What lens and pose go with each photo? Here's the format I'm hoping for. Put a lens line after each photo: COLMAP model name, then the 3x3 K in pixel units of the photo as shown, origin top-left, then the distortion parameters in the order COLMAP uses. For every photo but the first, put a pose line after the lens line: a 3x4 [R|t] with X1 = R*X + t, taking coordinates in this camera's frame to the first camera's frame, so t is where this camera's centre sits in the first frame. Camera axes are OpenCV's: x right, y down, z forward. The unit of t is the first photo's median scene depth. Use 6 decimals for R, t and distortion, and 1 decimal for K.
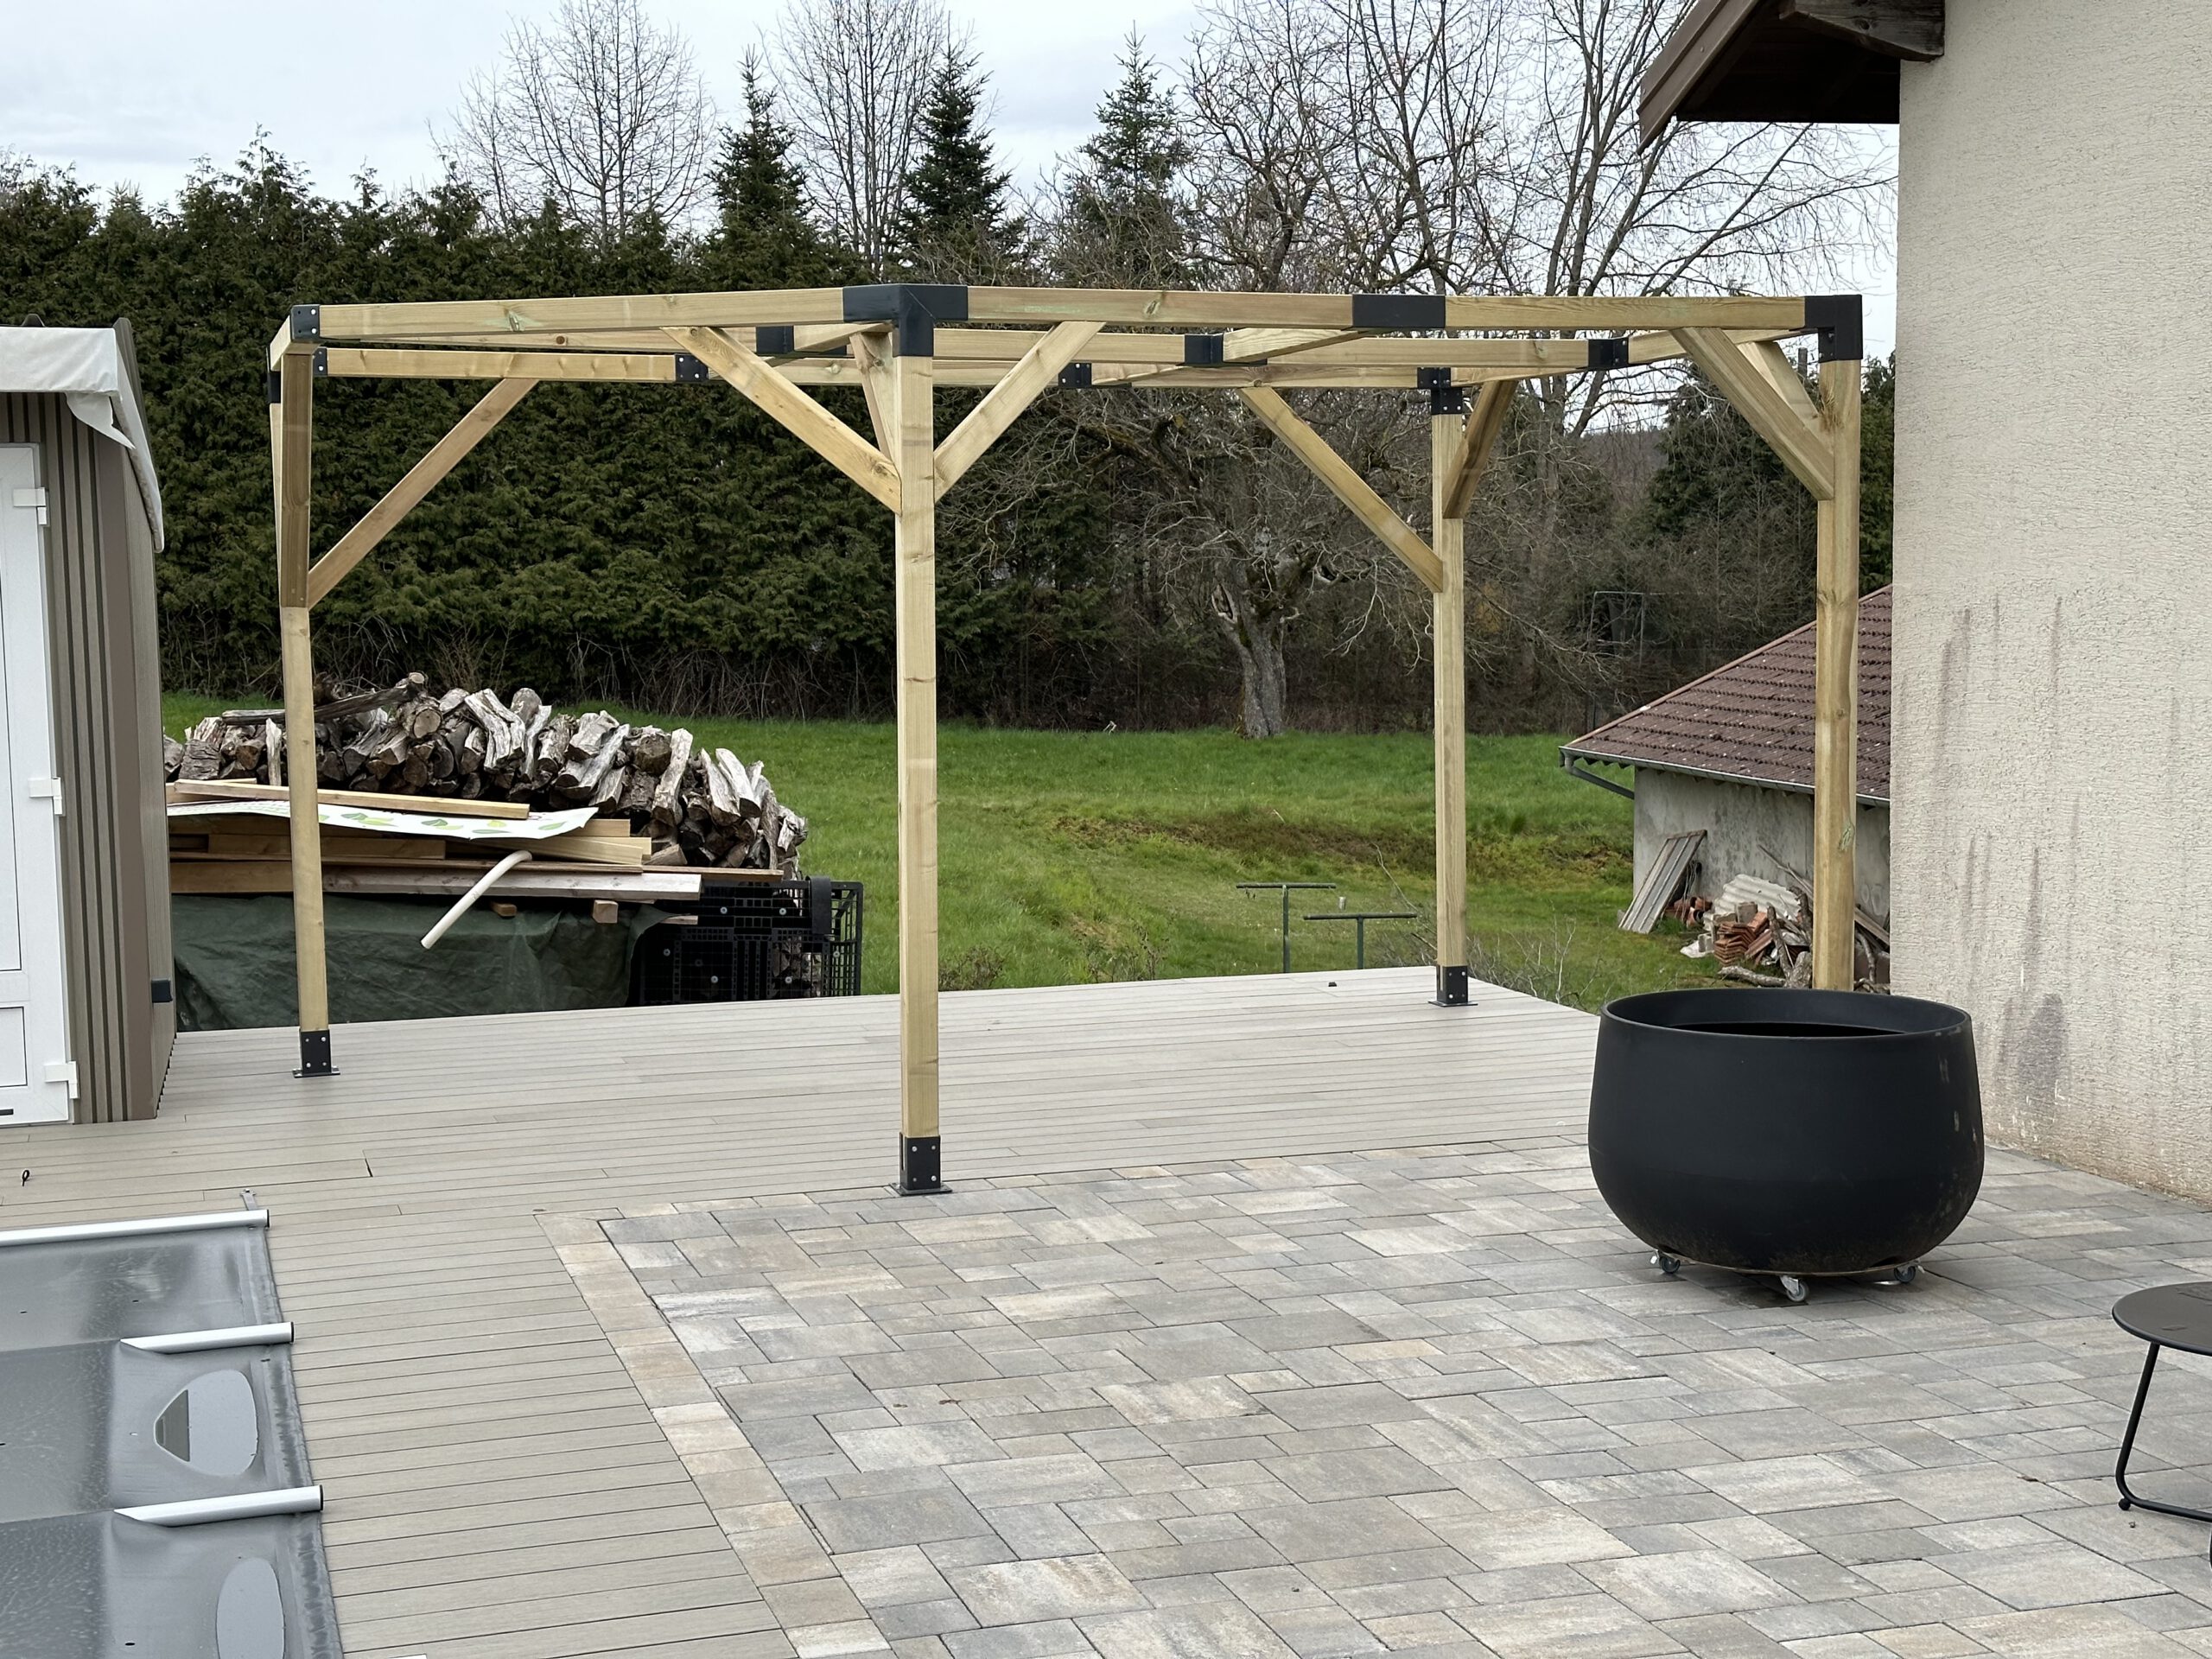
lens RADIAL K [[3087.2, 0, 1100.9], [0, 3087.2, 829.6], [0, 0, 1]] dist [0.150358, 0.006492]
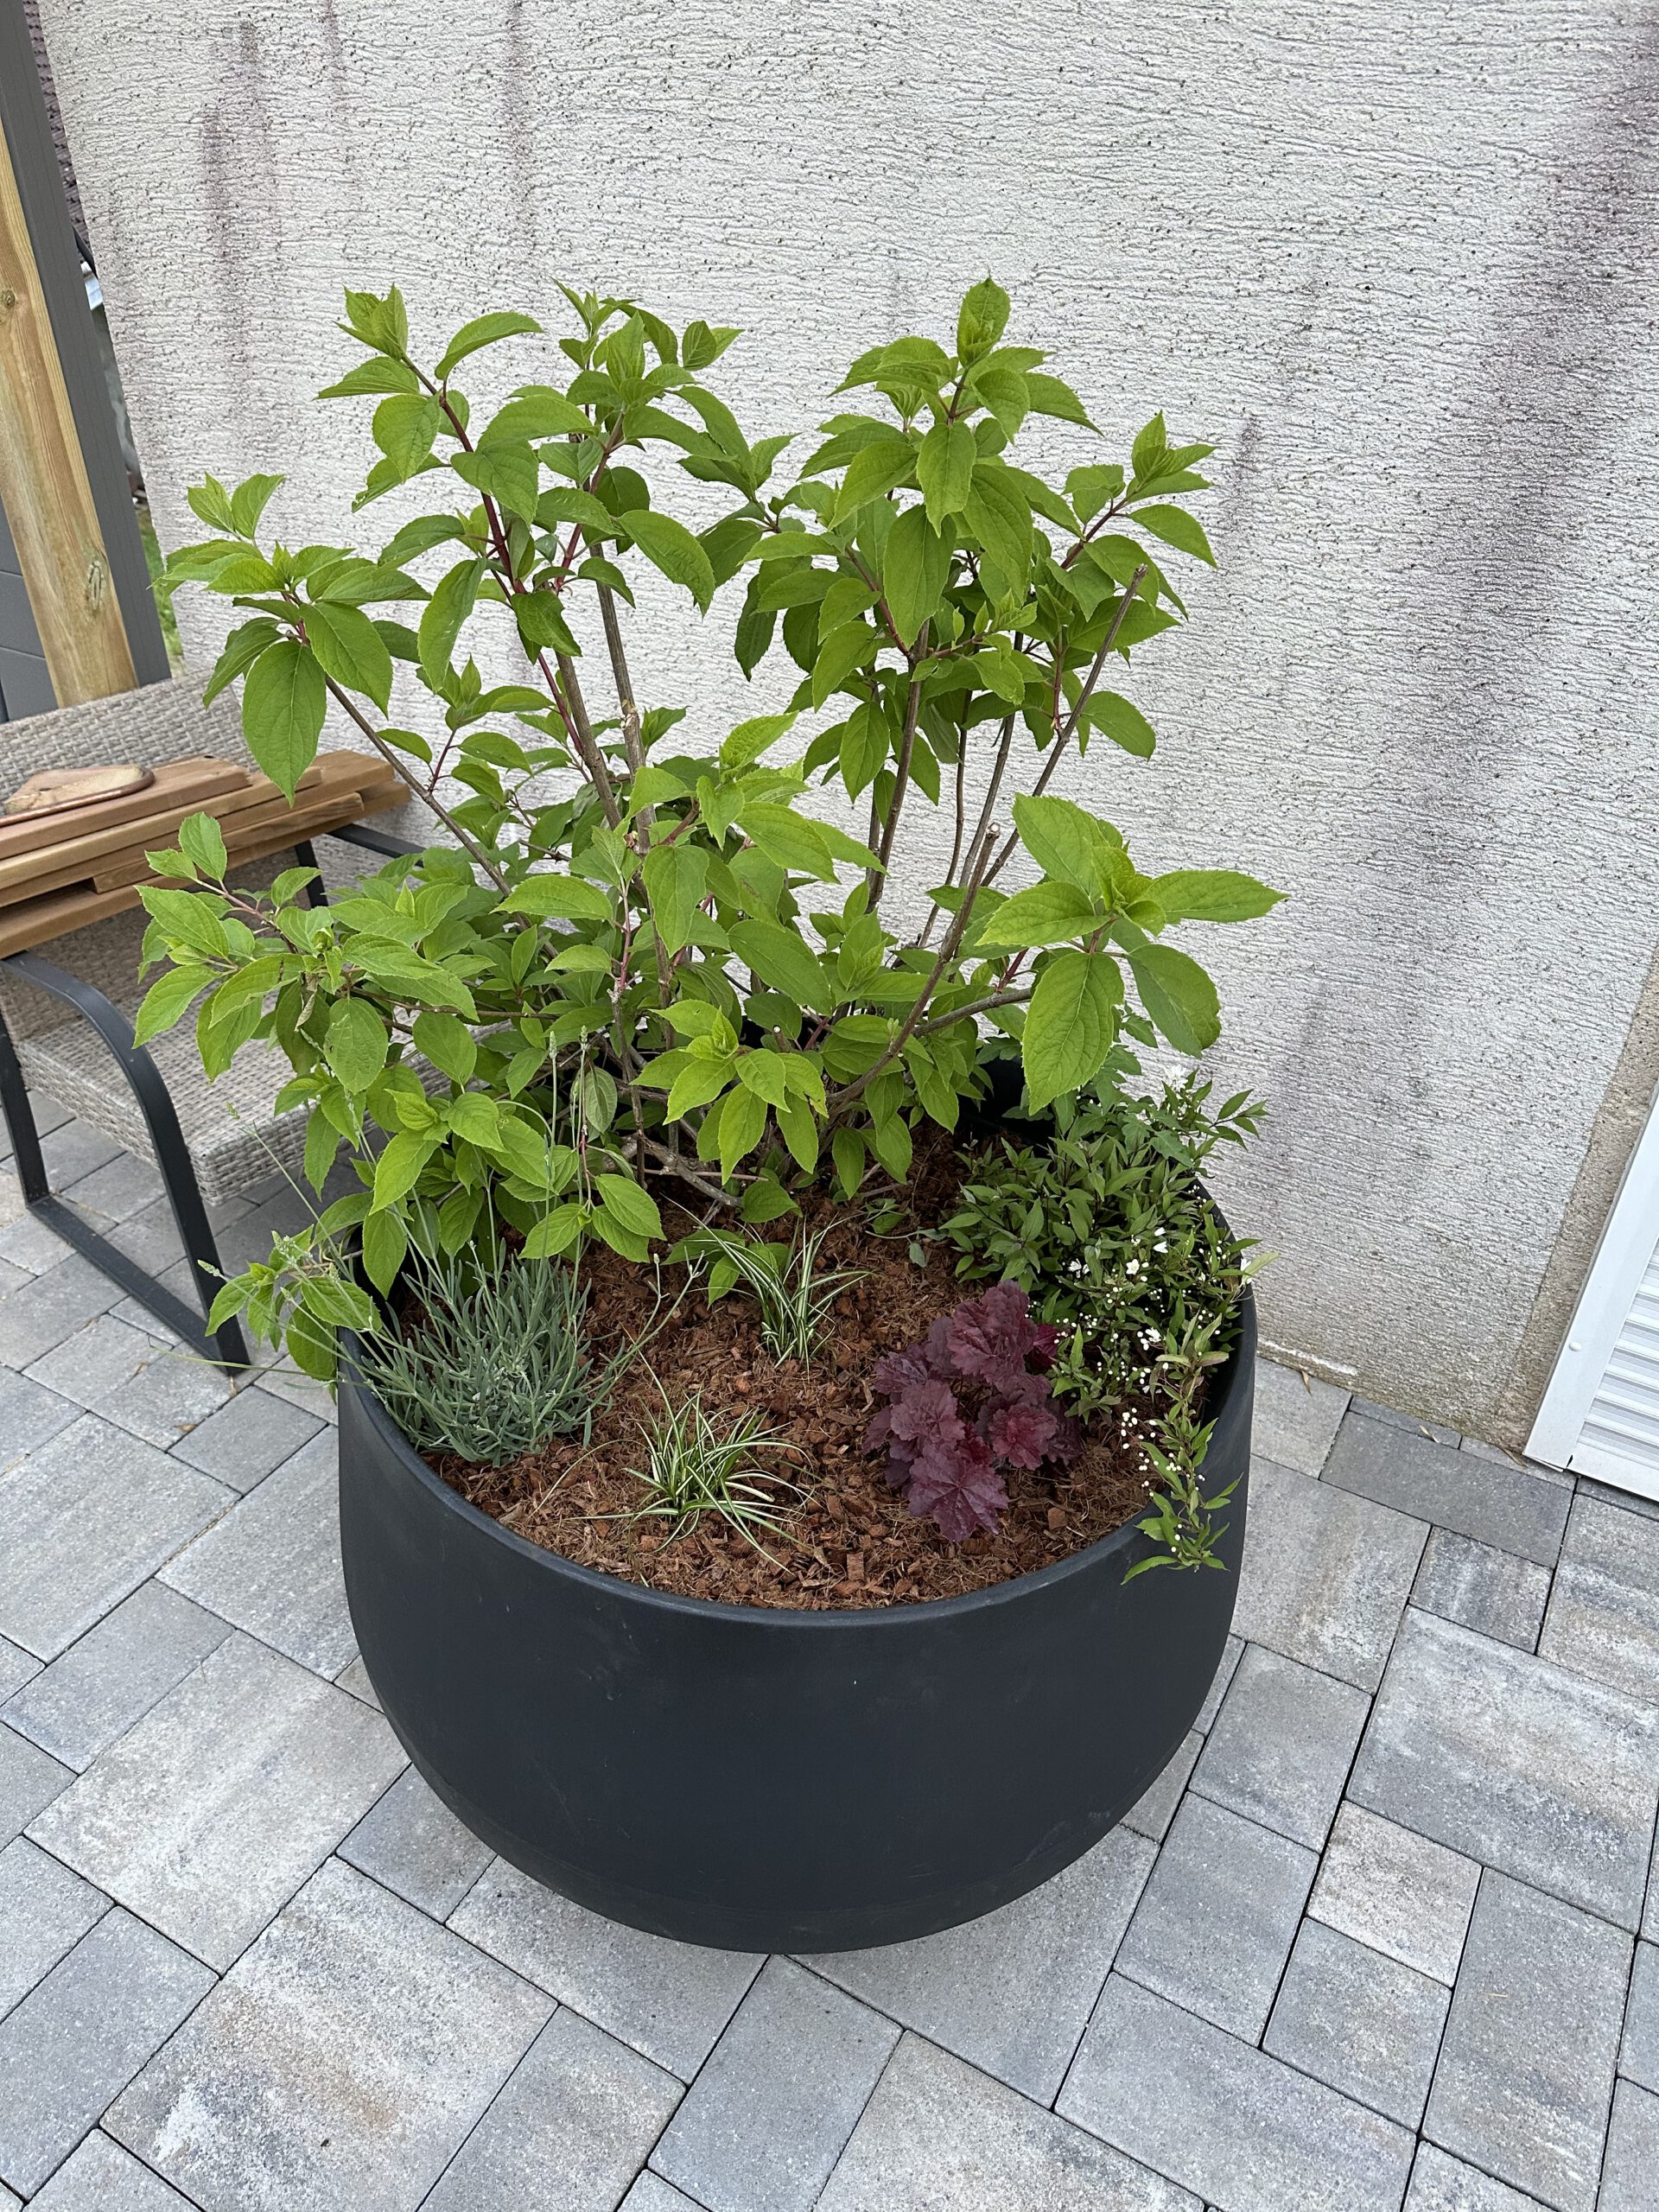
lens RADIAL K [[1559.0, 0, 829.0], [0, 1559.0, 1107.0], [0, 0, 1]] dist [0.001132, -0.002464]
pose [[0.727236, -0.366951, 0.580065, 0.155058], [0.033740, 0.863188, 0.503755, -0.046804], [-0.685558, -0.346777, 0.640122, 0.755610]]
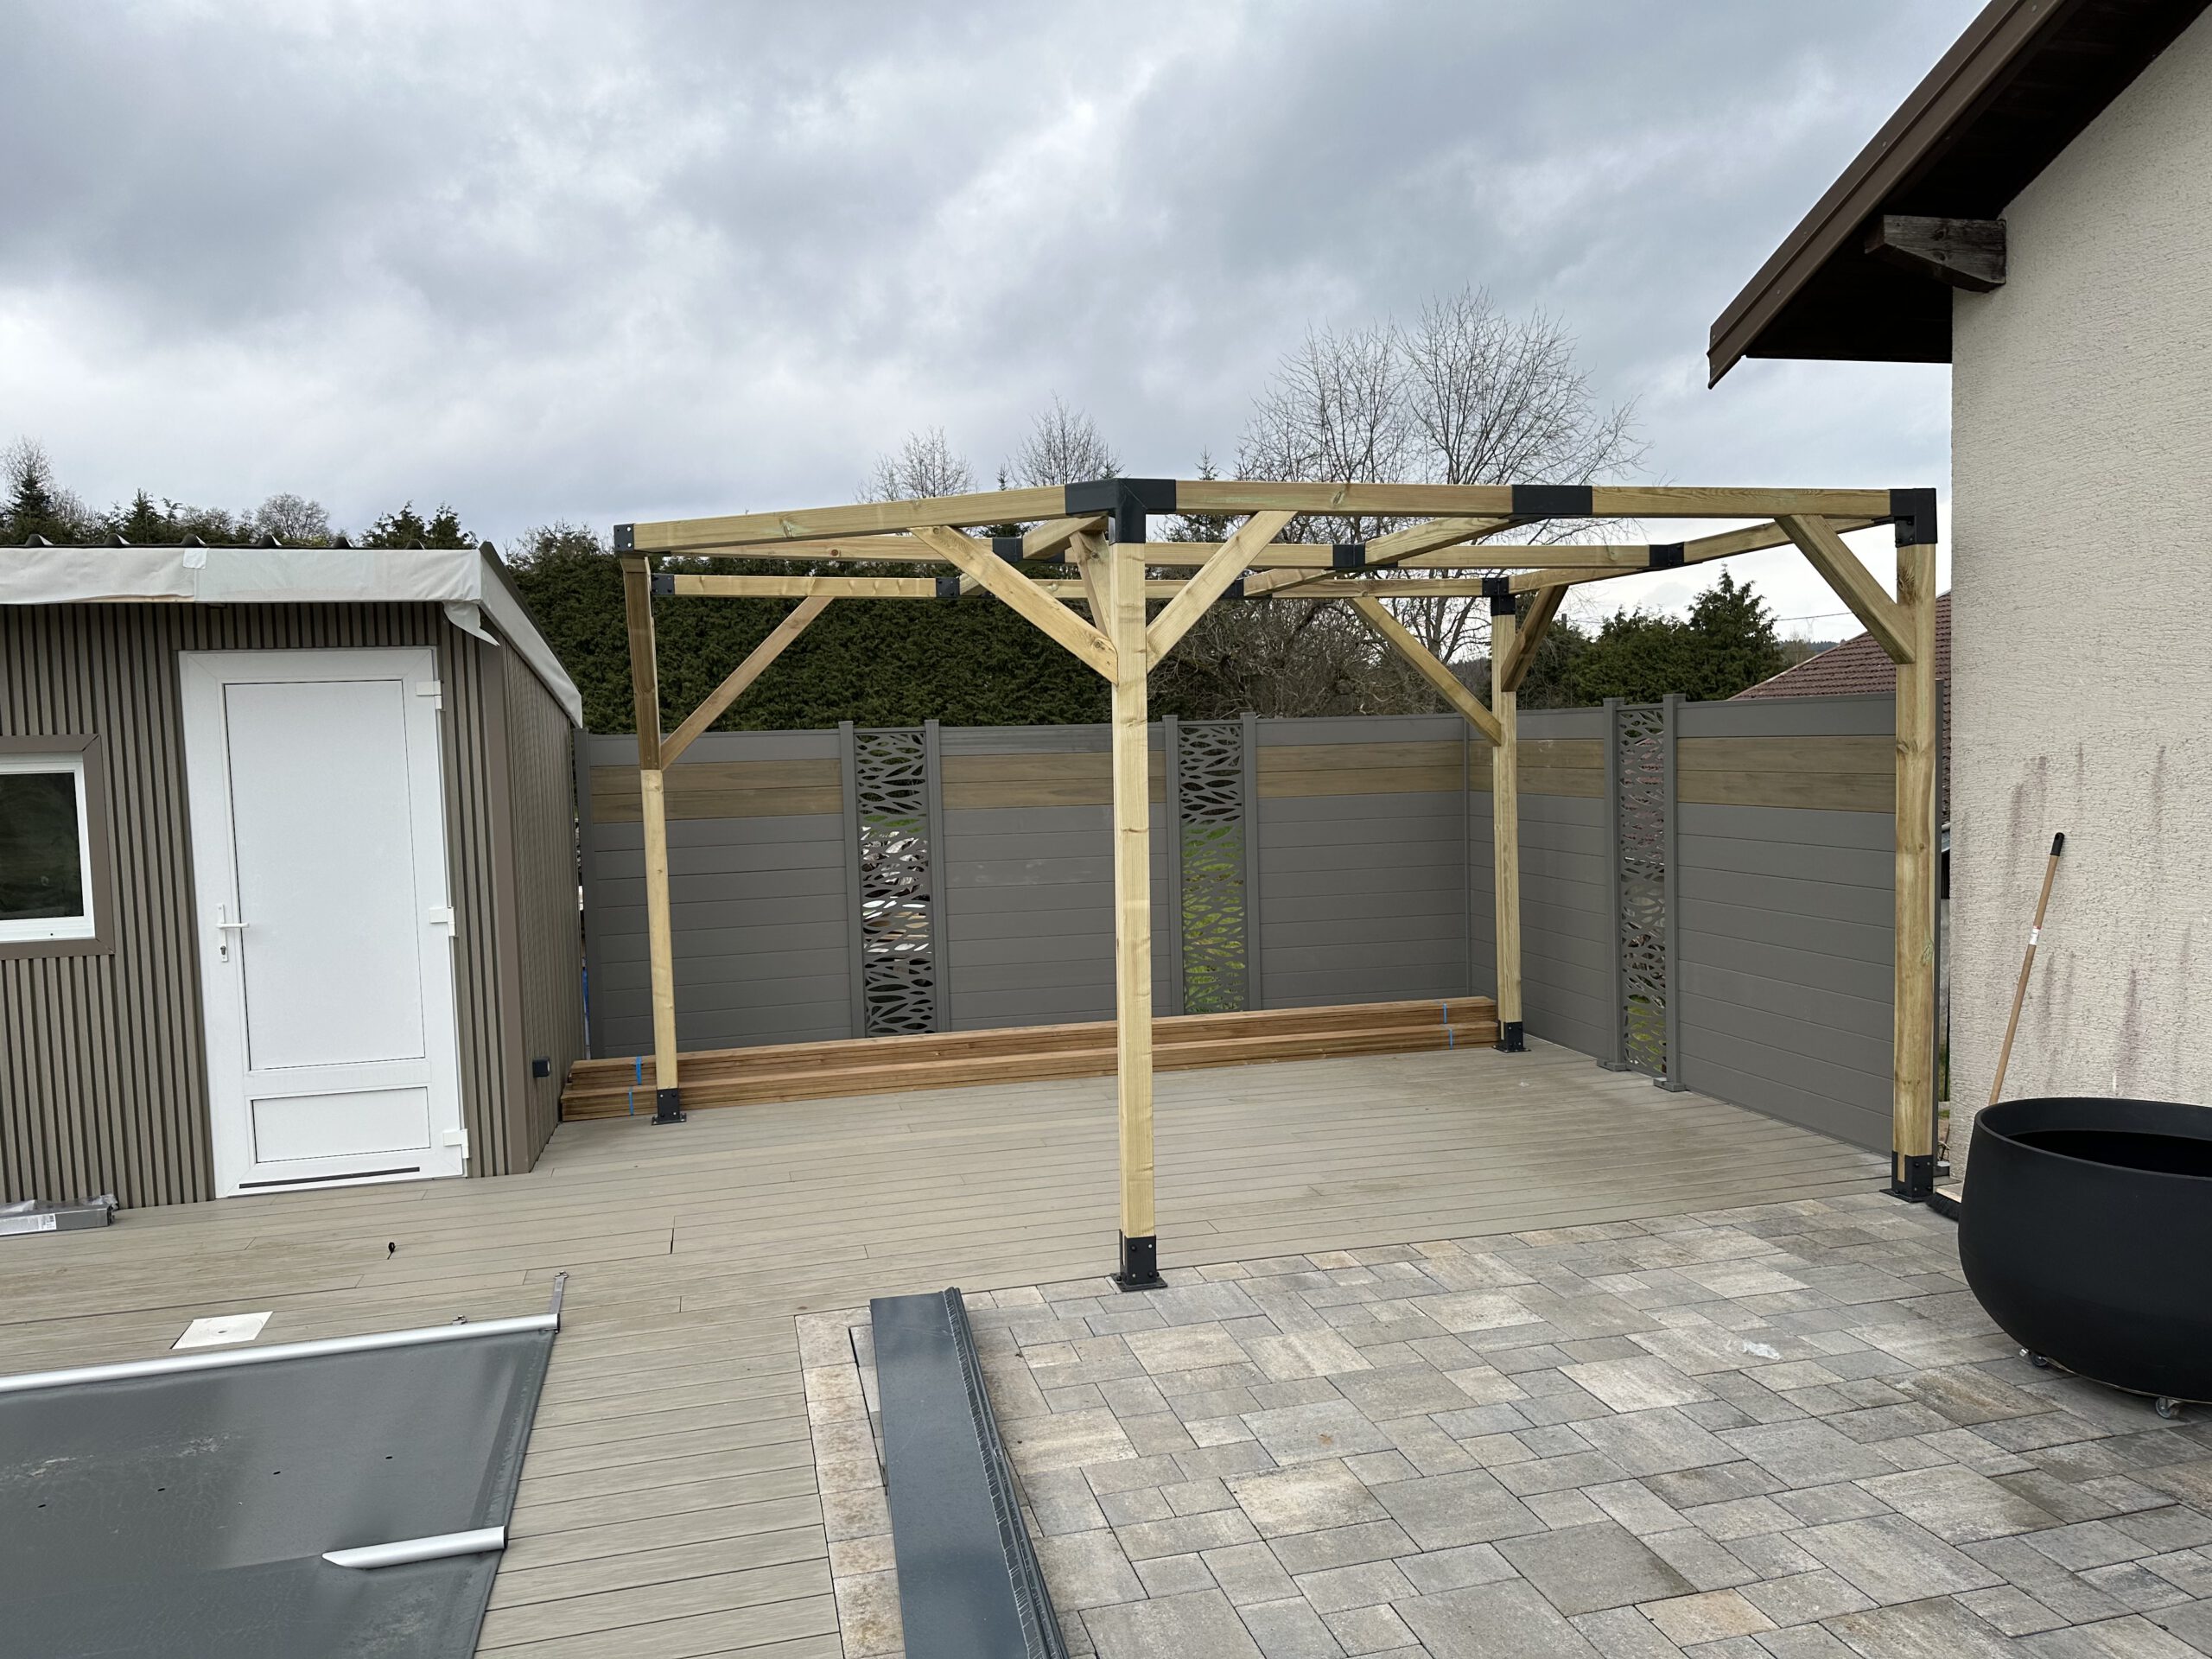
lens RADIAL K [[1520.2, 0, 1095.9], [0, 1520.2, 827.4], [0, 0, 1]] dist [0.136824, -0.161177]
pose [[0.998521, -0.009185, -0.053587, -0.039672], [0.007829, 0.999645, -0.025470, -0.032721], [0.053802, 0.025013, 0.998238, 0.410970]]
